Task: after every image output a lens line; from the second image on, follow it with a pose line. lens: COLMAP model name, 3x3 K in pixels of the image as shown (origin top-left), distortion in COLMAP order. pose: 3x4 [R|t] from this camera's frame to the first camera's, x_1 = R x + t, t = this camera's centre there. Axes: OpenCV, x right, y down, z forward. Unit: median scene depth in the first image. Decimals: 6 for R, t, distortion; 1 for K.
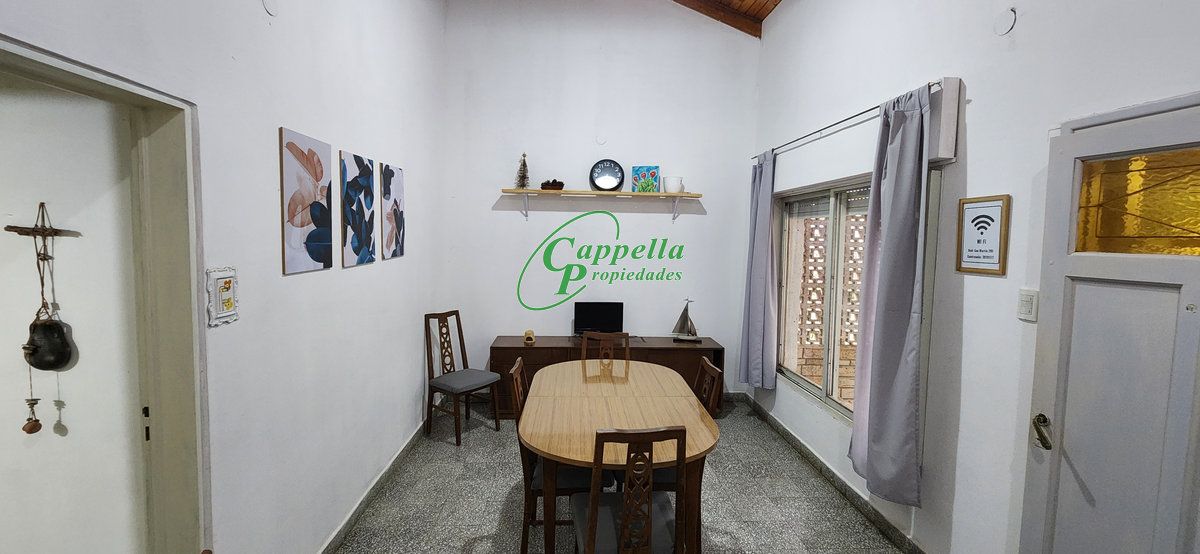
lens RADIAL K [[486.0, 0, 598.7], [0, 486.0, 265.4], [0, 0, 1]] dist [0.002077, 0.000203]
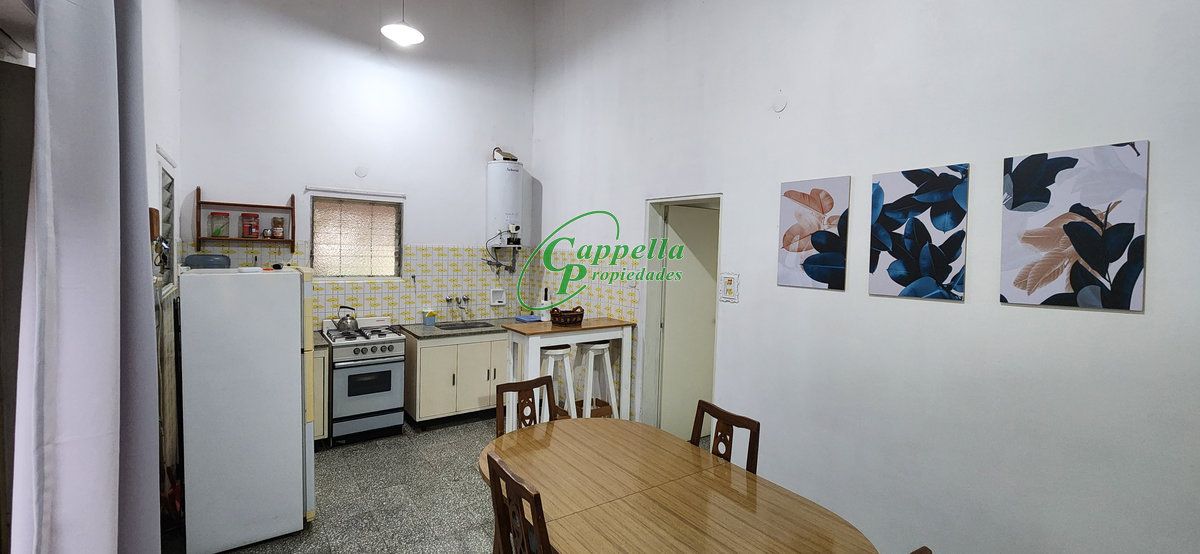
lens RADIAL K [[486.0, 0, 589.7], [0, 486.0, 262.4], [0, 0, 1]] dist [0.002077, 0.000203]
pose [[-0.847648, -0.023097, -0.530056, 0.547362], [-0.074499, 0.994335, 0.075809, -0.106647], [0.525303, 0.103748, -0.844567, 1.787609]]
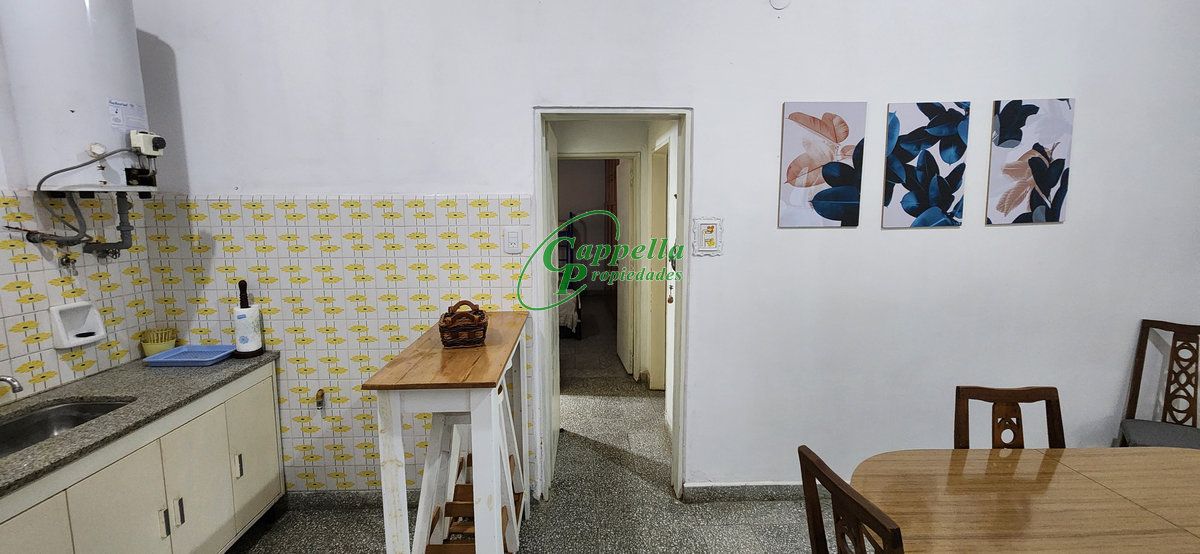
lens RADIAL K [[486.0, 0, 590.3], [0, 486.0, 267.0], [0, 0, 1]] dist [0.002077, 0.000203]
pose [[-0.031655, 0.105614, -0.993903, 0.534900], [-0.059183, 0.992459, 0.107345, 0.013889], [0.997745, 0.062221, -0.025166, 0.533989]]
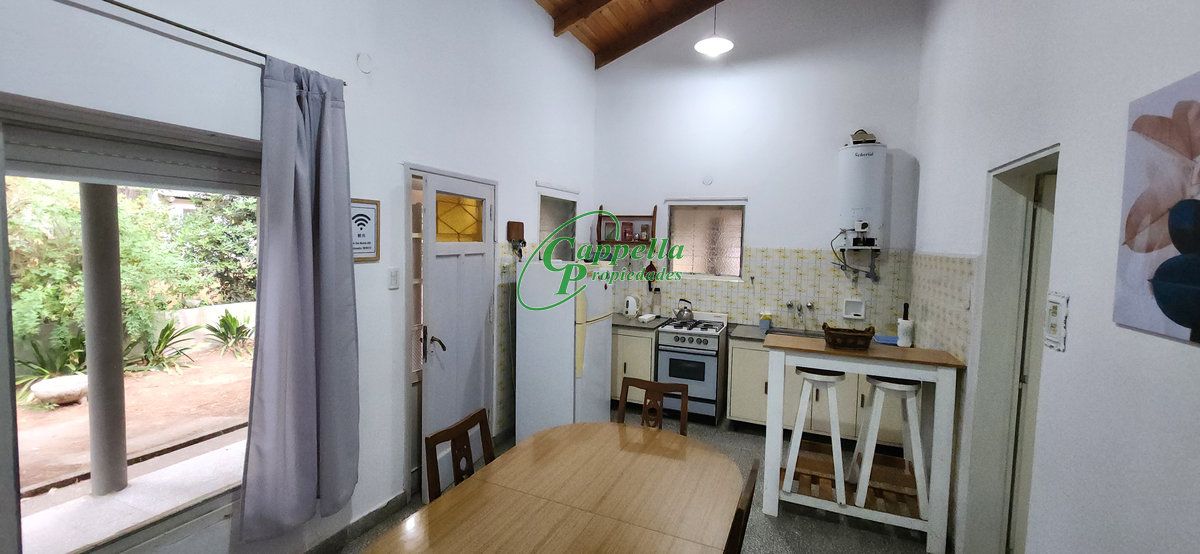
lens RADIAL K [[486.0, 0, 592.4], [0, 486.0, 264.7], [0, 0, 1]] dist [0.002077, 0.000203]
pose [[-0.888246, -0.062809, 0.455055, -0.285751], [-0.011313, 0.993299, 0.115018, -0.121467], [-0.459230, 0.097016, -0.883004, 1.795180]]
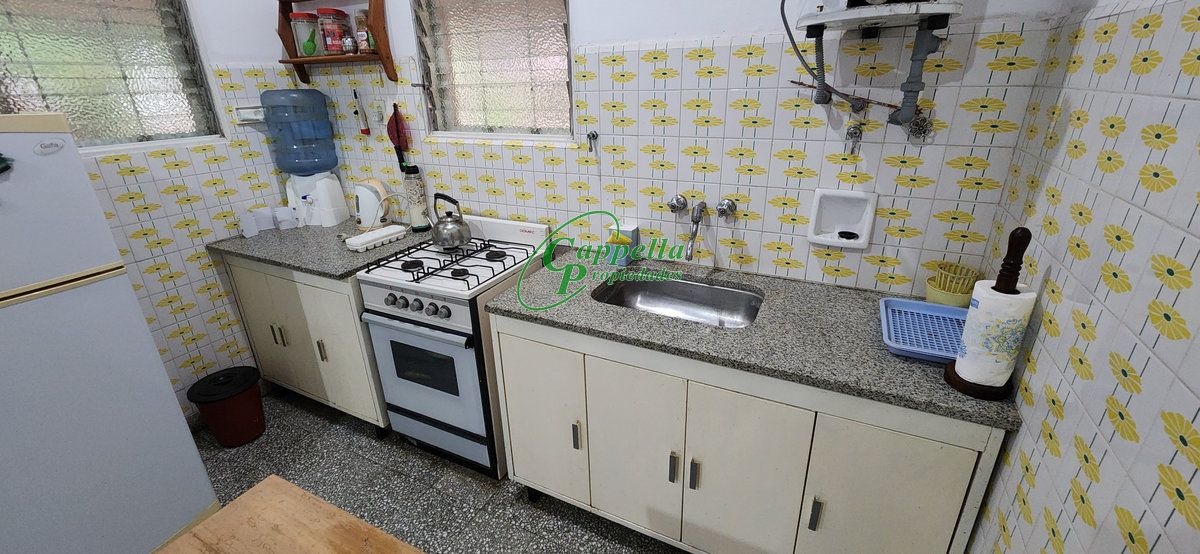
lens RADIAL K [[486.0, 0, 591.9], [0, 486.0, 269.8], [0, 0, 1]] dist [0.002077, 0.000203]
pose [[-0.862206, -0.178455, 0.474084, -0.378739], [0.044093, 0.905900, 0.421190, 0.032645], [-0.504636, 0.384056, -0.773204, 0.302592]]
